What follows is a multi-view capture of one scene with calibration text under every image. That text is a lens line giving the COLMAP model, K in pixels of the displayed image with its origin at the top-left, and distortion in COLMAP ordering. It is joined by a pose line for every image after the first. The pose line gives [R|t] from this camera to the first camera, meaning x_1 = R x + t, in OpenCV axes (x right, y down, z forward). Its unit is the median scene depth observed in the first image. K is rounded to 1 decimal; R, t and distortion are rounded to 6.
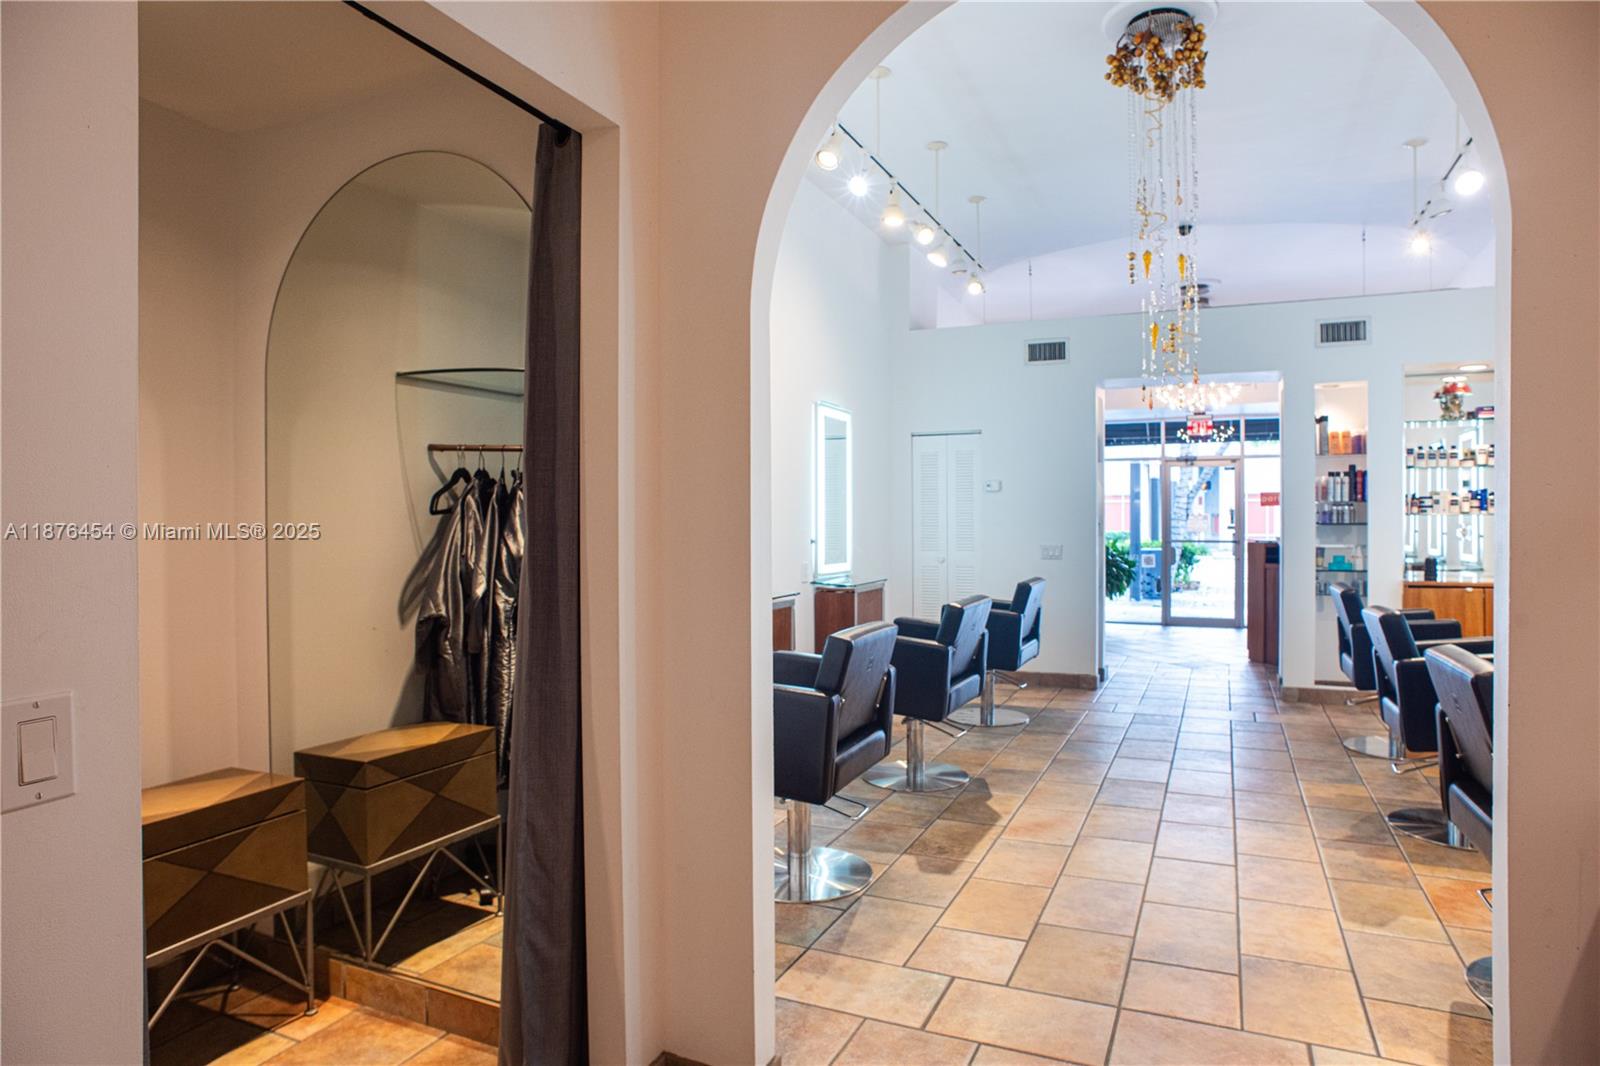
lens RADIAL K [[923.5, 0, 836.0], [0, 923.5, 521.6], [0, 0, 1]] dist [-0.108287, 0.089997]
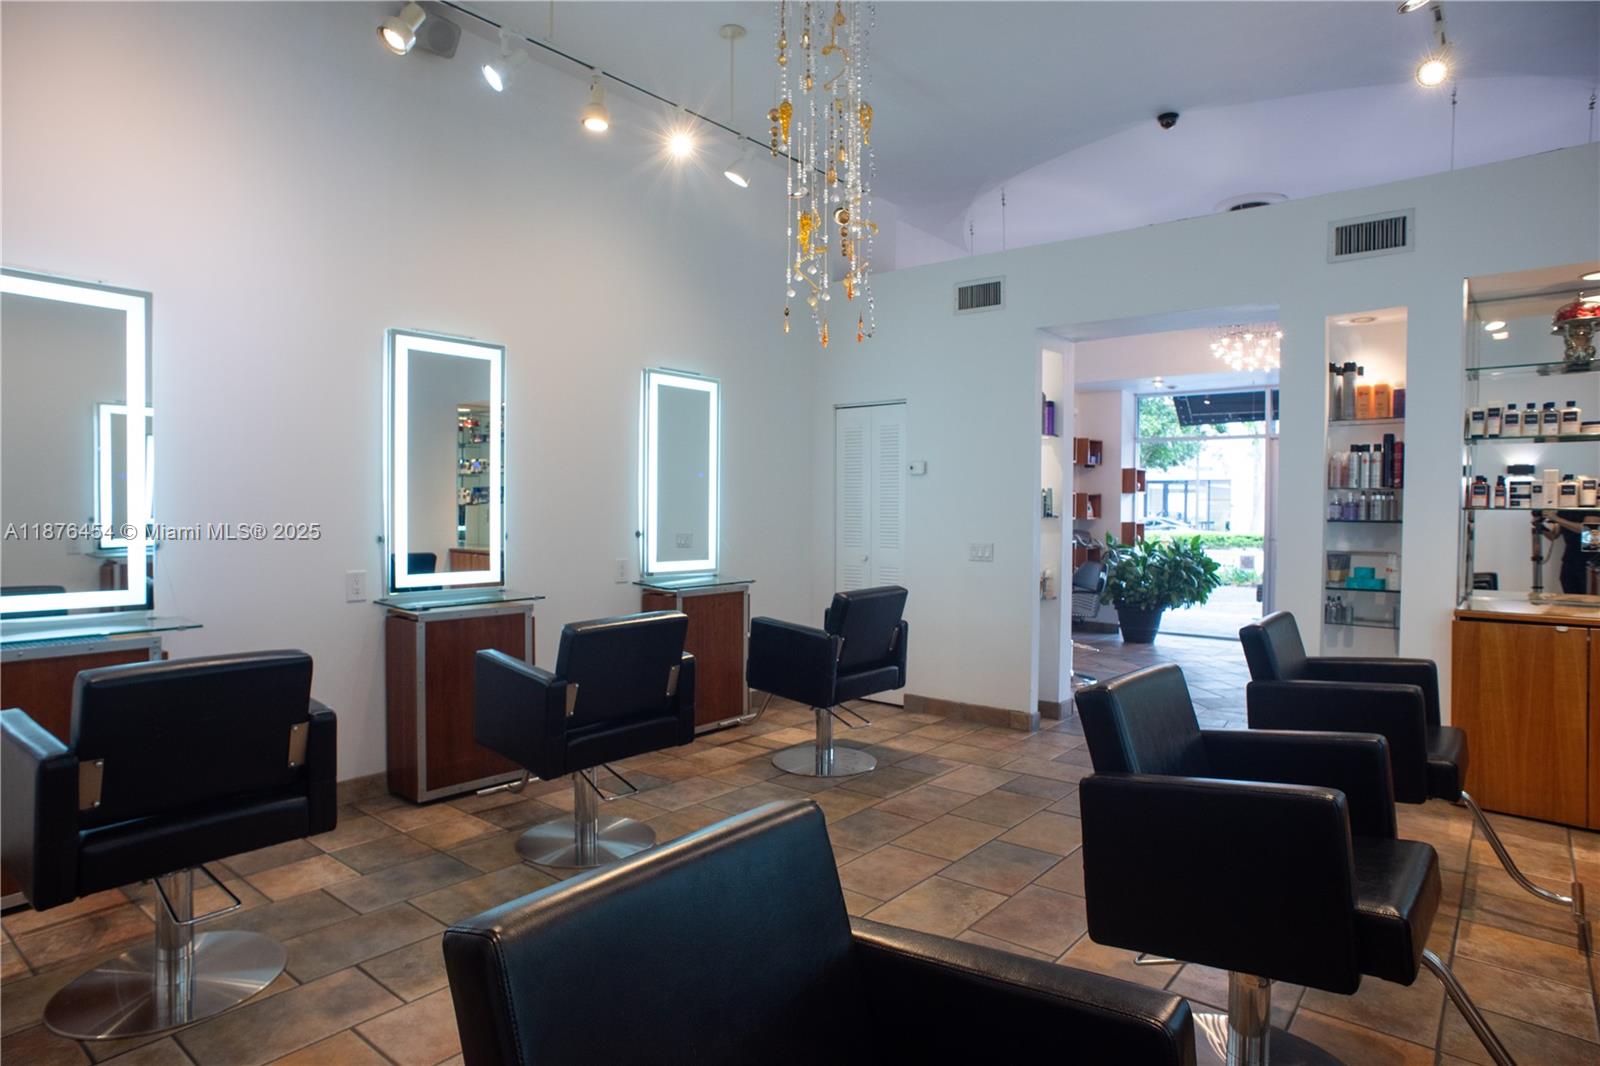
lens RADIAL K [[907.6, 0, 800.0], [0, 907.6, 533.0], [0, 0, 1]] dist [-0.102621, 0.066740]
pose [[0.957911, 0.015717, -0.286633, 0.372129], [-0.008026, 0.999576, 0.027986, -0.004139], [0.286952, -0.024507, 0.957632, 0.262702]]
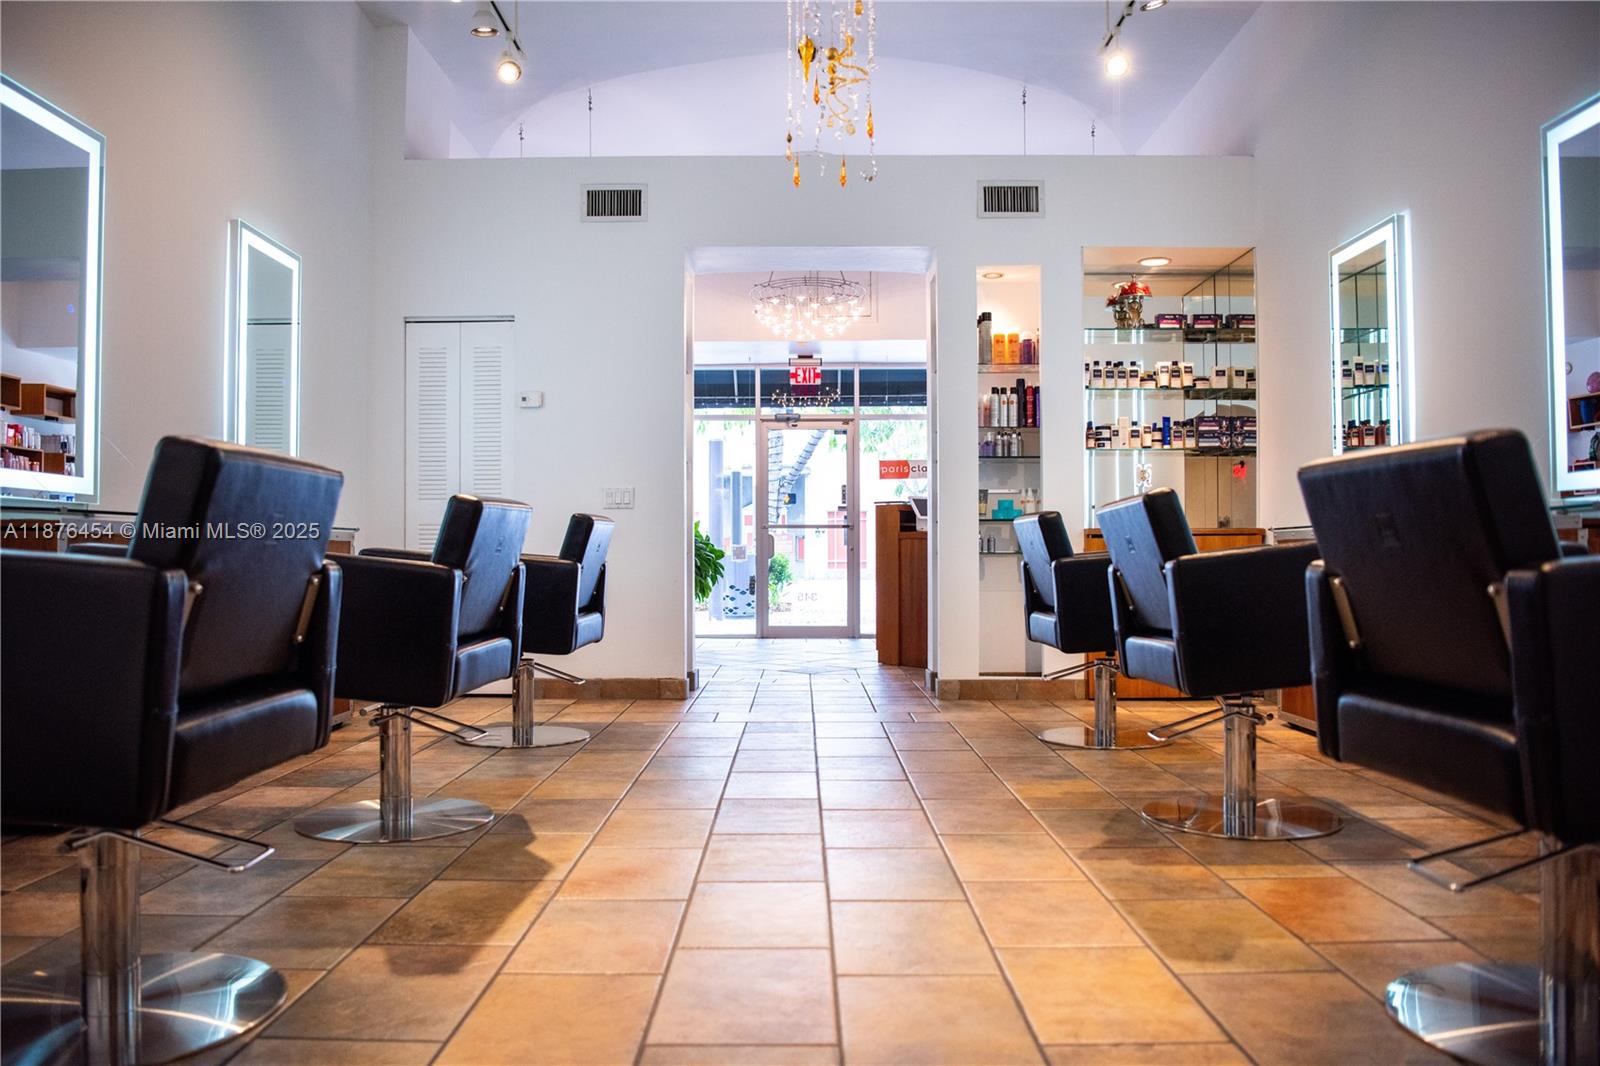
lens RADIAL K [[1160.2, 0, 780.8], [0, 1160.2, 537.3], [0, 0, 1]] dist [-0.057259, 0.004606]
pose [[0.926742, 0.005121, 0.375663, 0.031153], [0.001670, 0.999841, -0.017750, 0.093219], [-0.375694, 0.017077, 0.926586, 0.203309]]
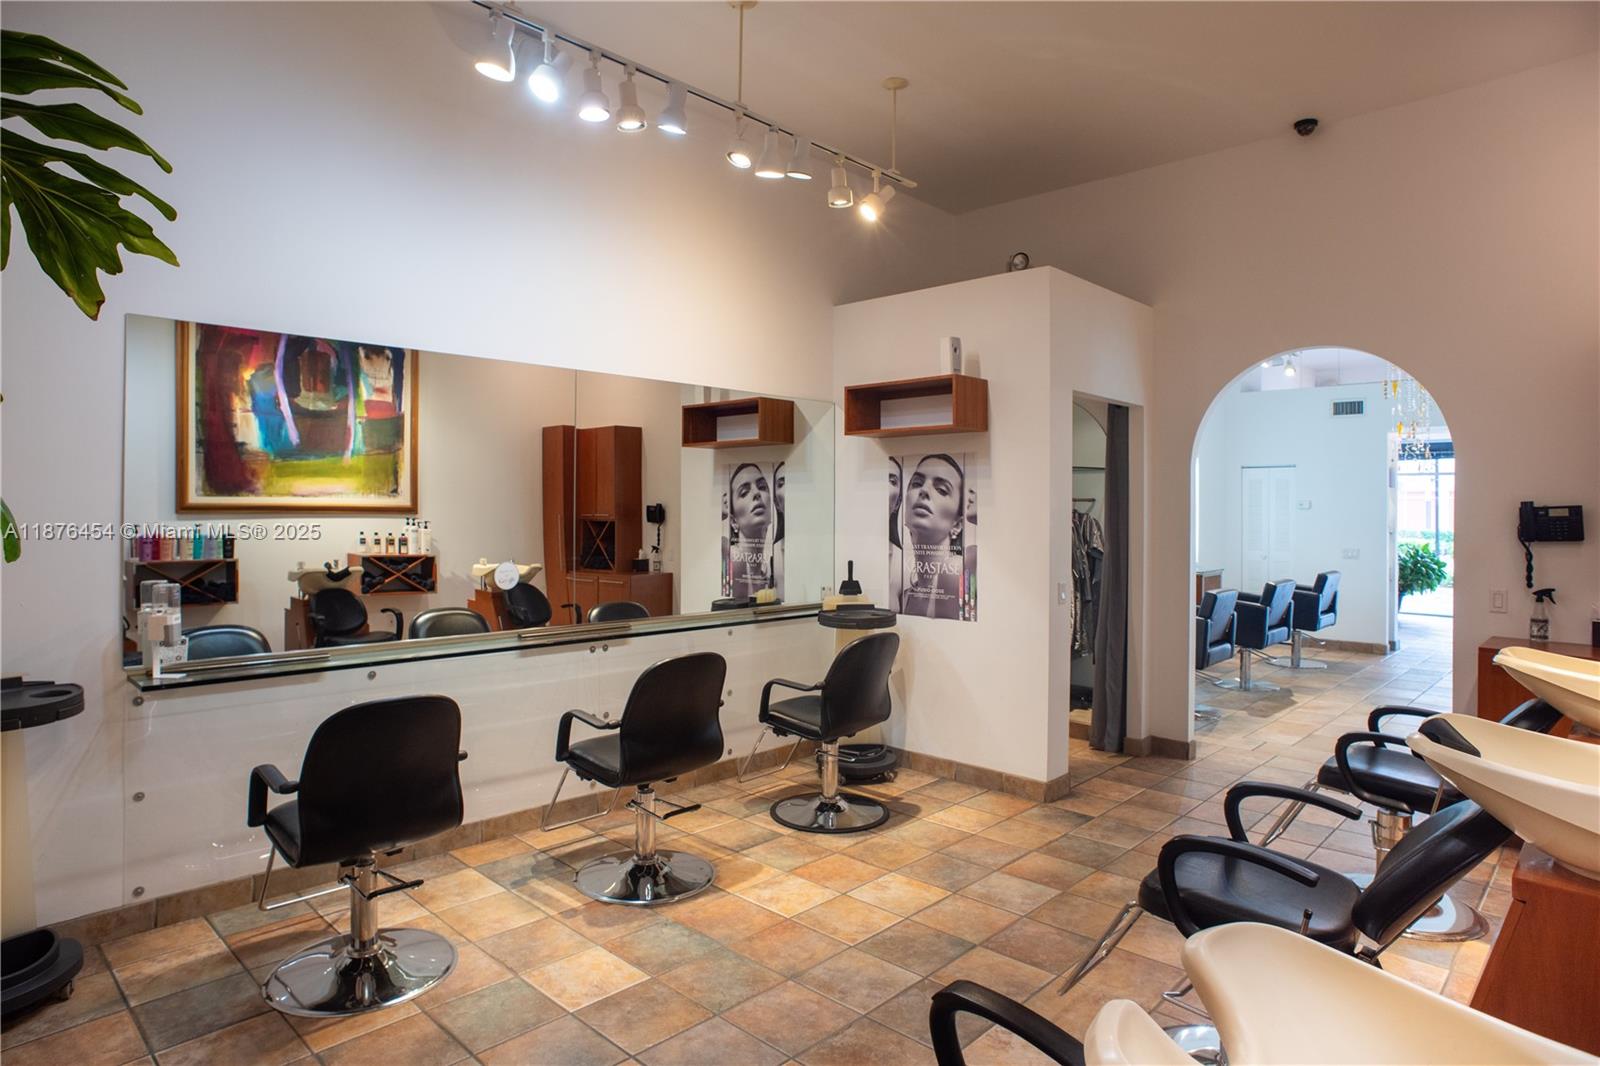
lens RADIAL K [[914.5, 0, 796.1], [0, 914.5, 504.3], [0, 0, 1]] dist [-0.101836, 0.069460]
pose [[0.932166, 0.008001, -0.361942, -0.072568], [-0.010557, 0.999931, -0.005083, -0.030476], [0.361876, 0.008560, 0.932187, -0.662777]]
